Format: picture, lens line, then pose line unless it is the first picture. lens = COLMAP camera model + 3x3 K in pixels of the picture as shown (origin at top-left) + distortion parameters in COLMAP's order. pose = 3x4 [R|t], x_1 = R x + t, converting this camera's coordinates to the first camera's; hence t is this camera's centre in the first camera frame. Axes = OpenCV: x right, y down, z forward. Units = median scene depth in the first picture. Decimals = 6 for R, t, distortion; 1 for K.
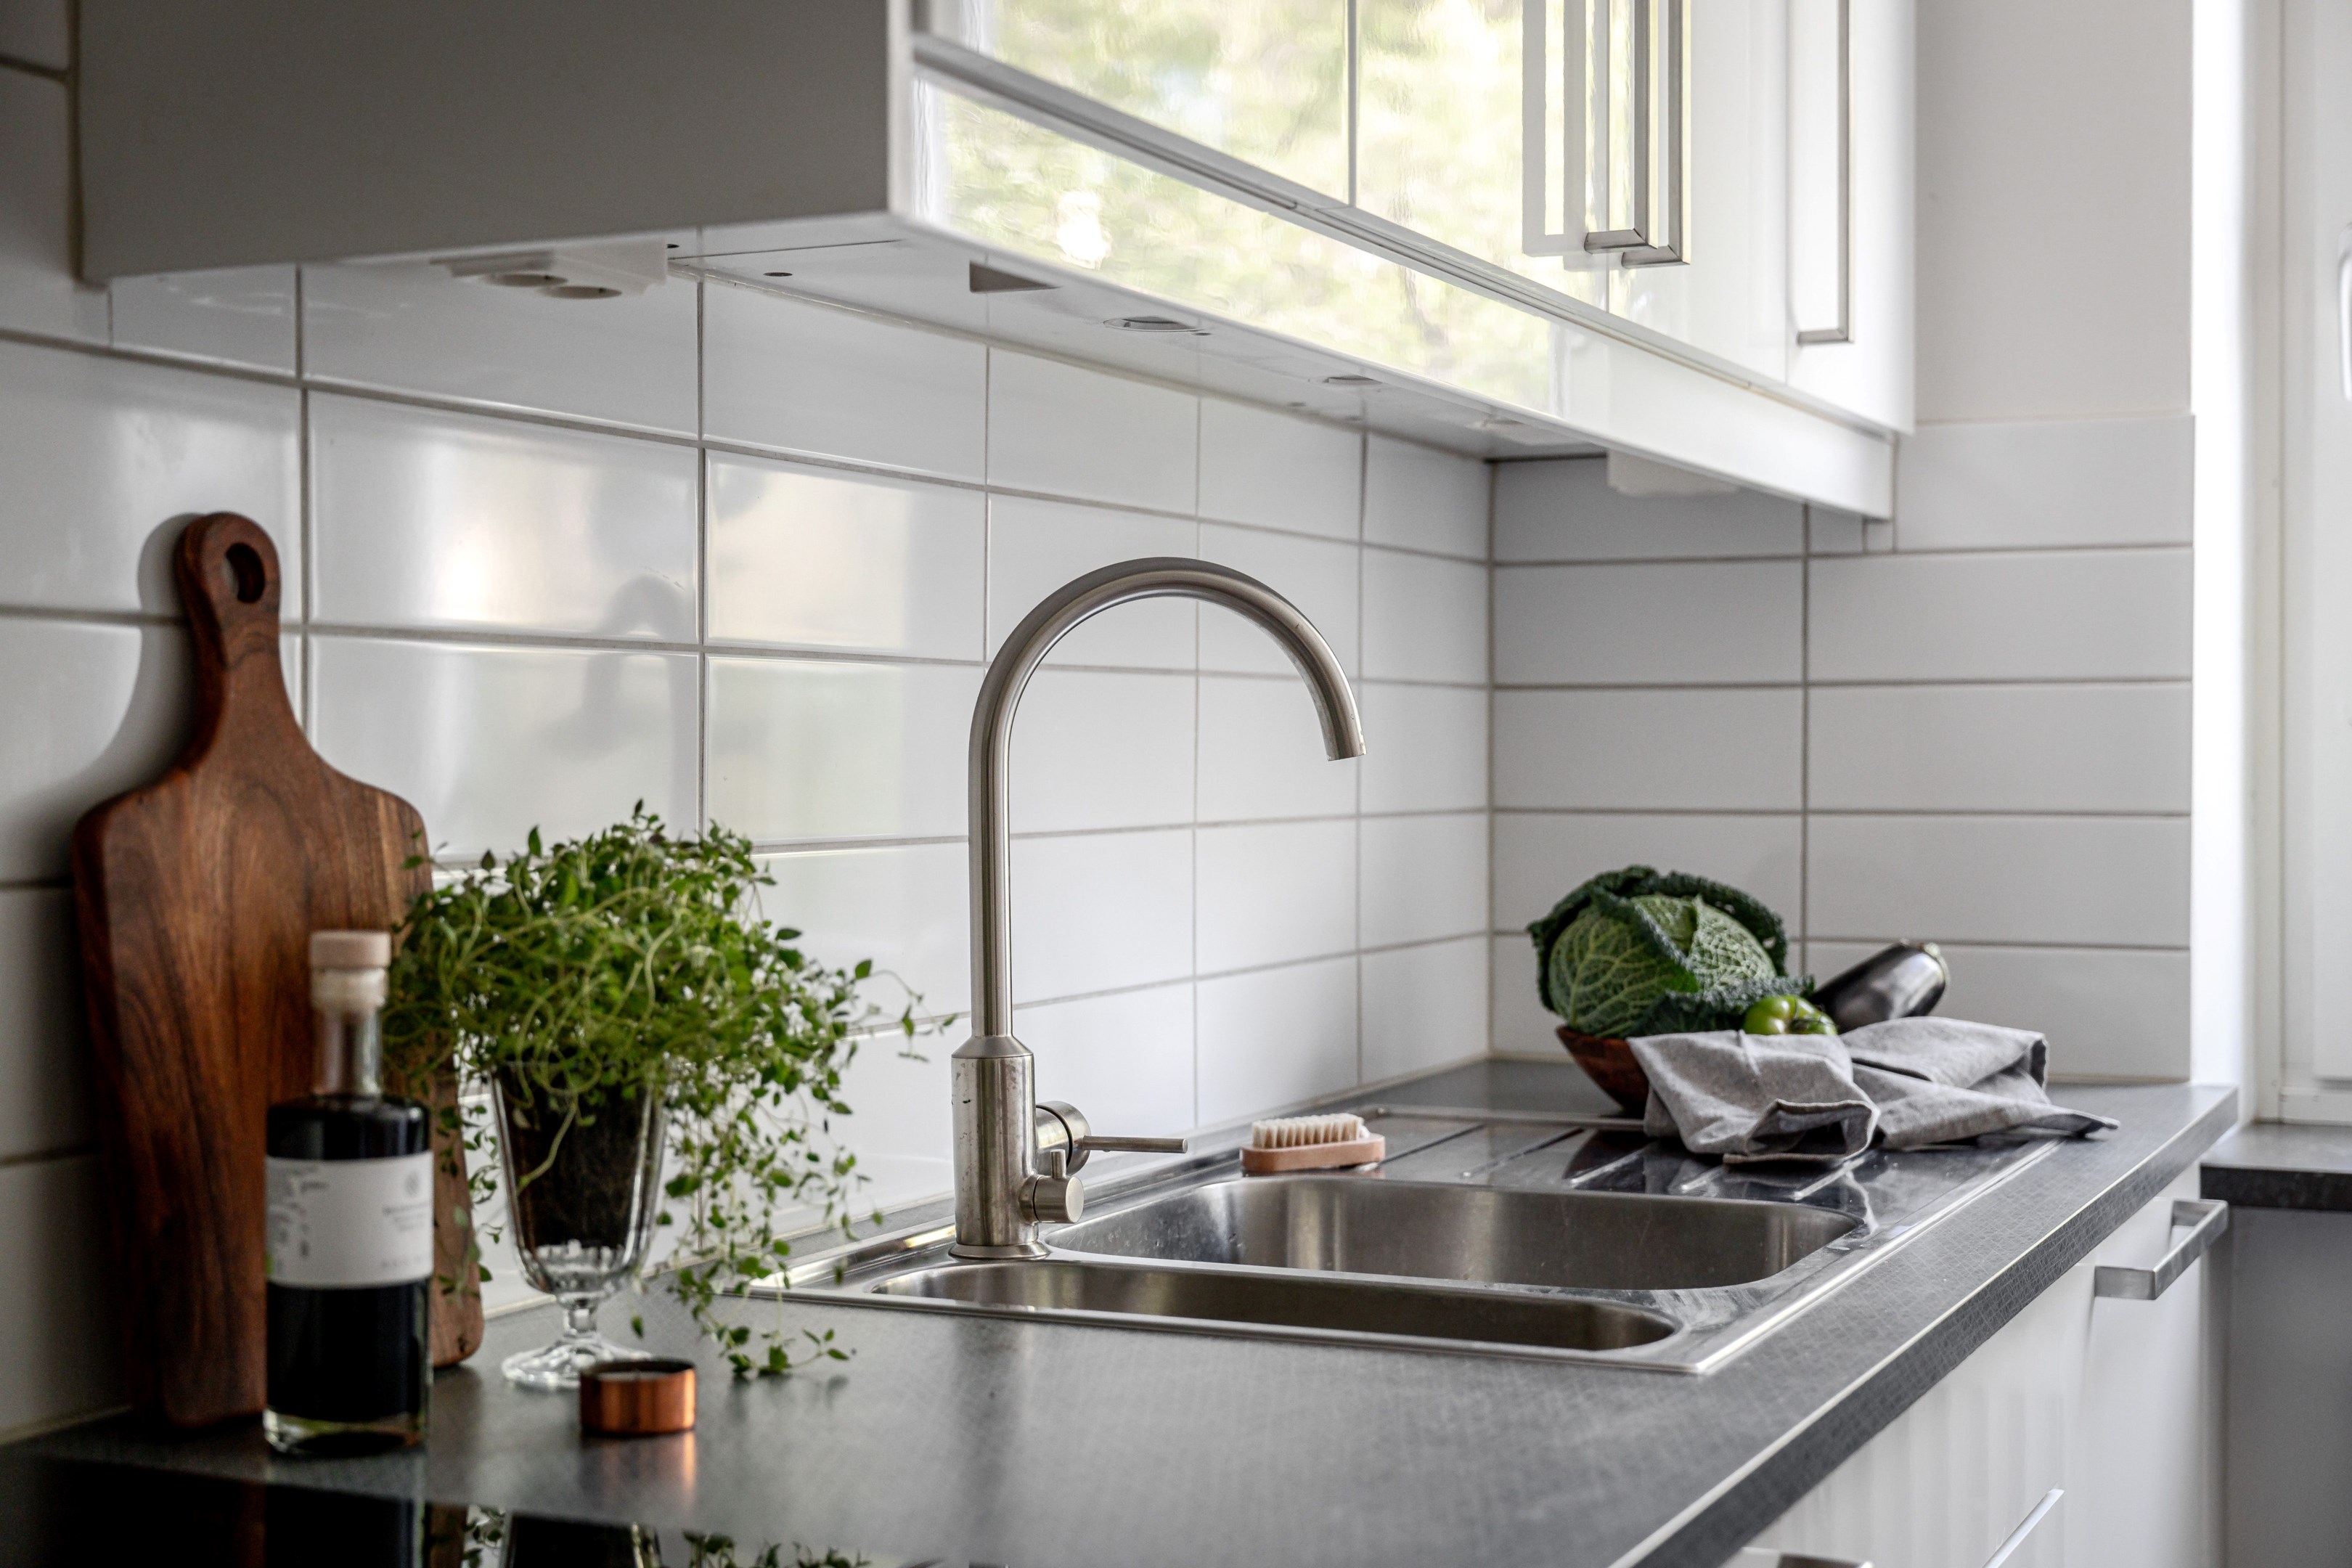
lens RADIAL K [[3302.1, 0, 1159.7], [0, 3302.1, 791.3], [0, 0, 1]] dist [0.033064, 0.000000]
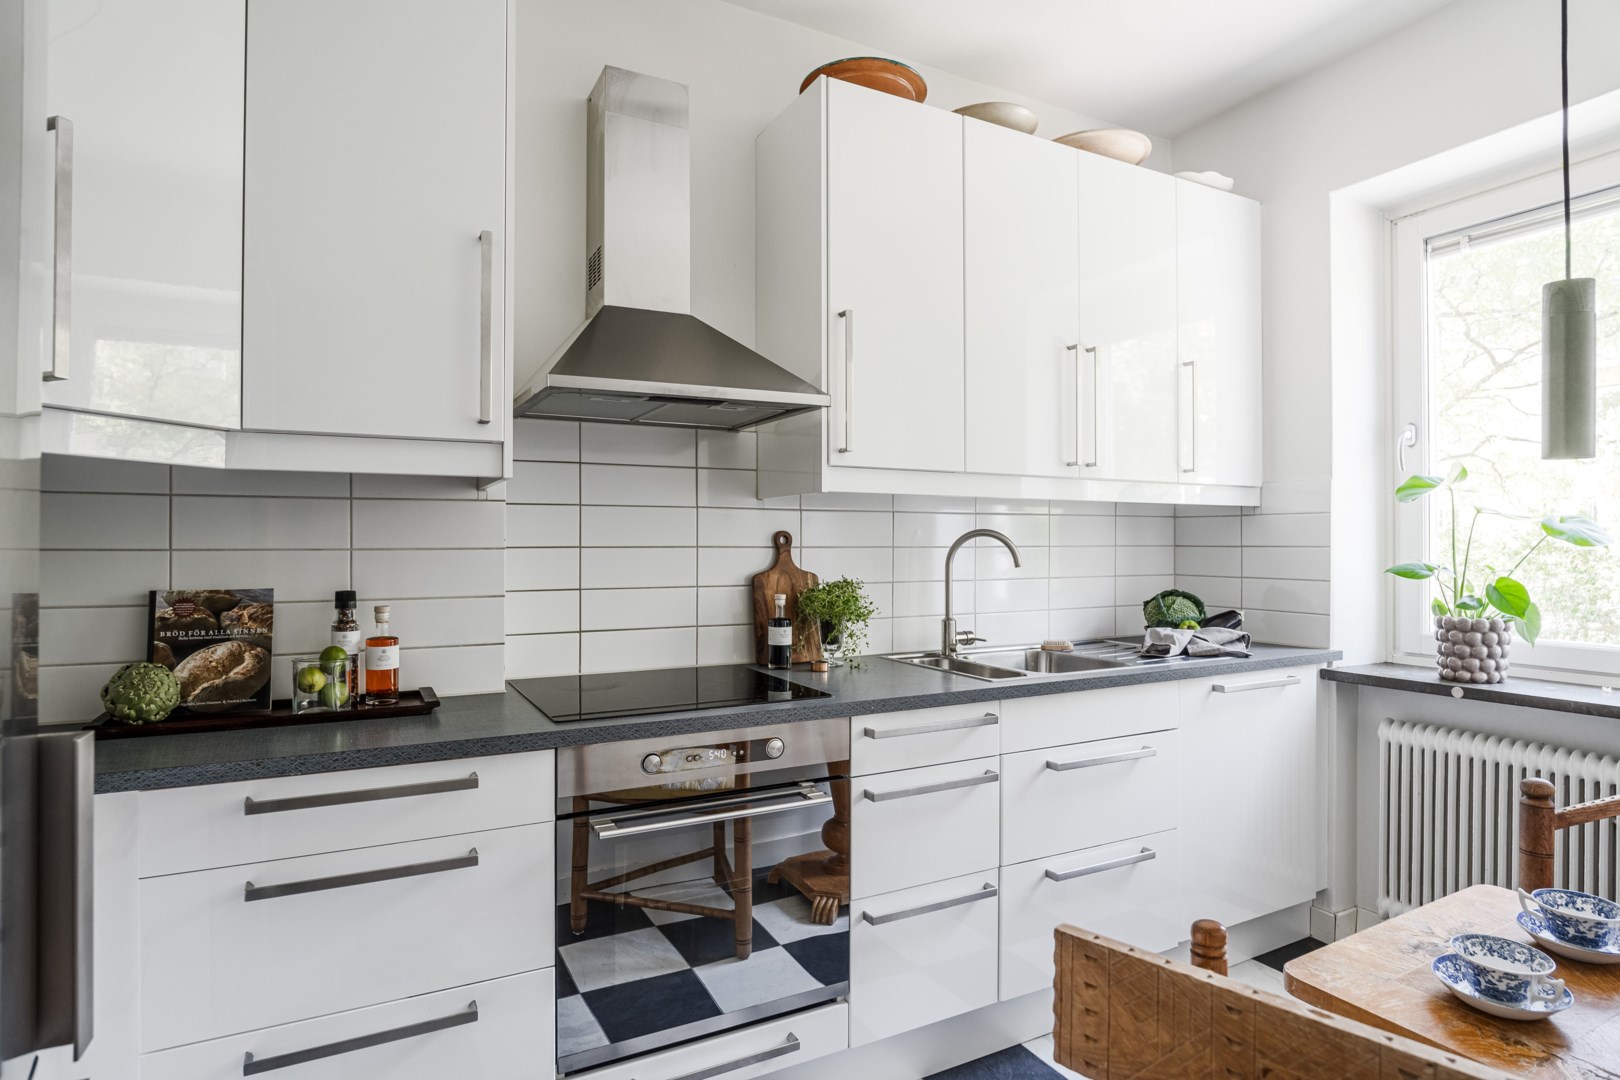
lens RADIAL K [[908.2, 0, 823.2], [0, 908.2, 533.9], [0, 0, 1]] dist [-0.012863, 0.002165]
pose [[0.793389, -0.005361, -0.608692, 0.692904], [-0.007537, 0.999798, -0.018629, -0.034126], [0.608669, 0.019367, 0.793188, -0.313500]]
